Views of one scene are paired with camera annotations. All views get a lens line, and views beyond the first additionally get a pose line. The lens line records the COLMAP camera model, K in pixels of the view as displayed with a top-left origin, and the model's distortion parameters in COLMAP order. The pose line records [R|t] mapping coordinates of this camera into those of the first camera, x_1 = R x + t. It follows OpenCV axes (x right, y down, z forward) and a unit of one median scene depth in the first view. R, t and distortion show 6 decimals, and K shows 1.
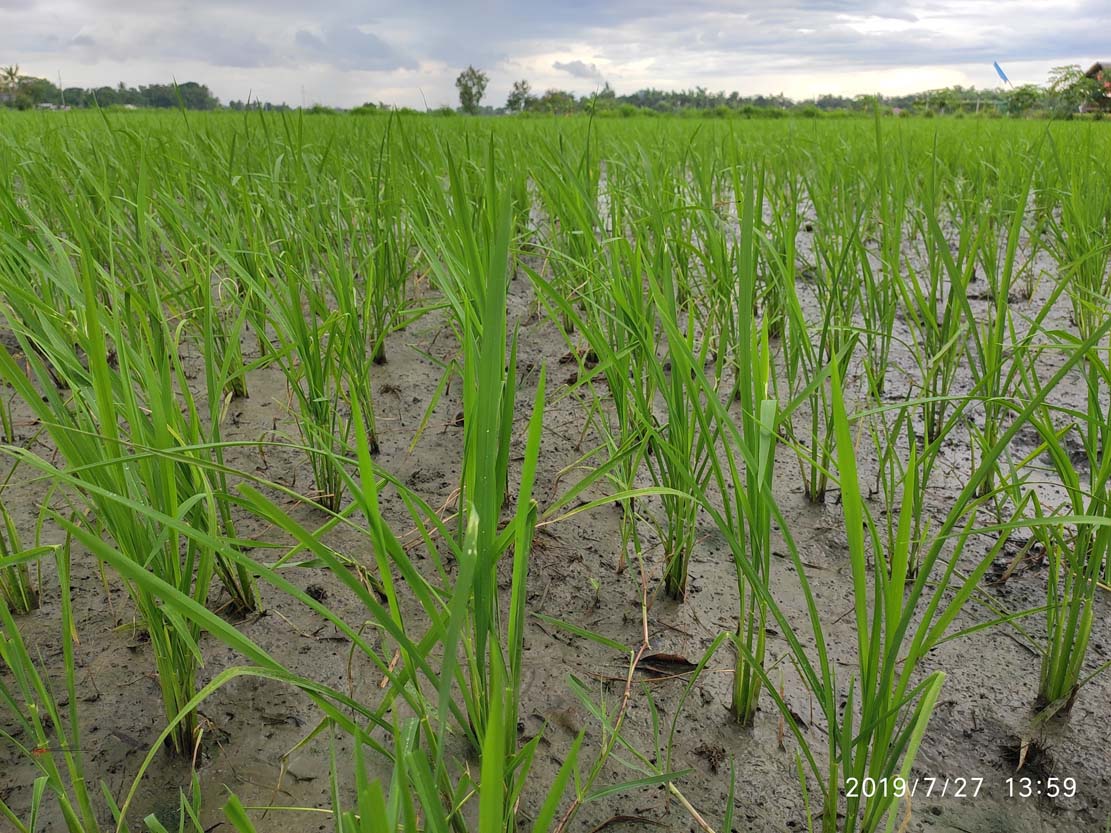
lens RADIAL K [[823.0, 0, 548.6], [0, 823.0, 434.4], [0, 0, 1]] dist [0.064460, -0.090014]
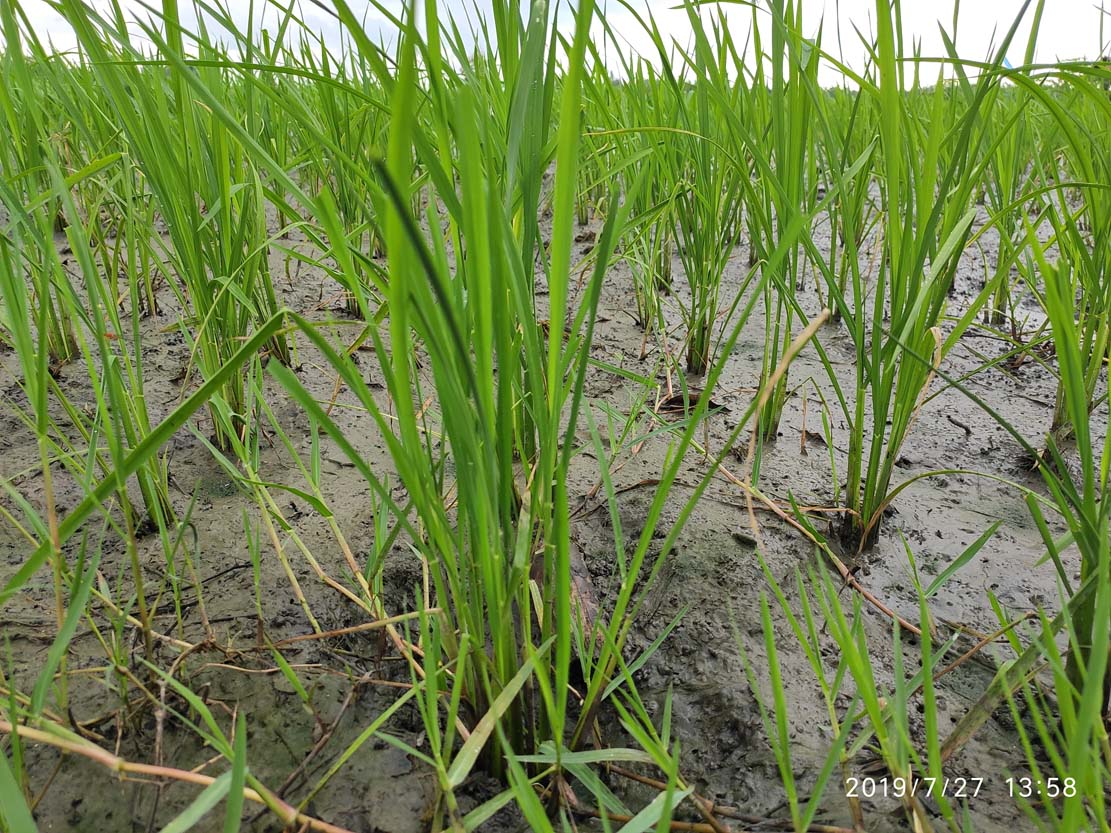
lens RADIAL K [[823.0, 0, 544.3], [0, 823.0, 434.3], [0, 0, 1]] dist [0.064460, -0.090014]
pose [[0.999878, 0.014925, -0.004551, -0.033597], [-0.014892, 0.999862, 0.007392, 0.291693], [0.004661, -0.007323, 0.999962, -0.031026]]
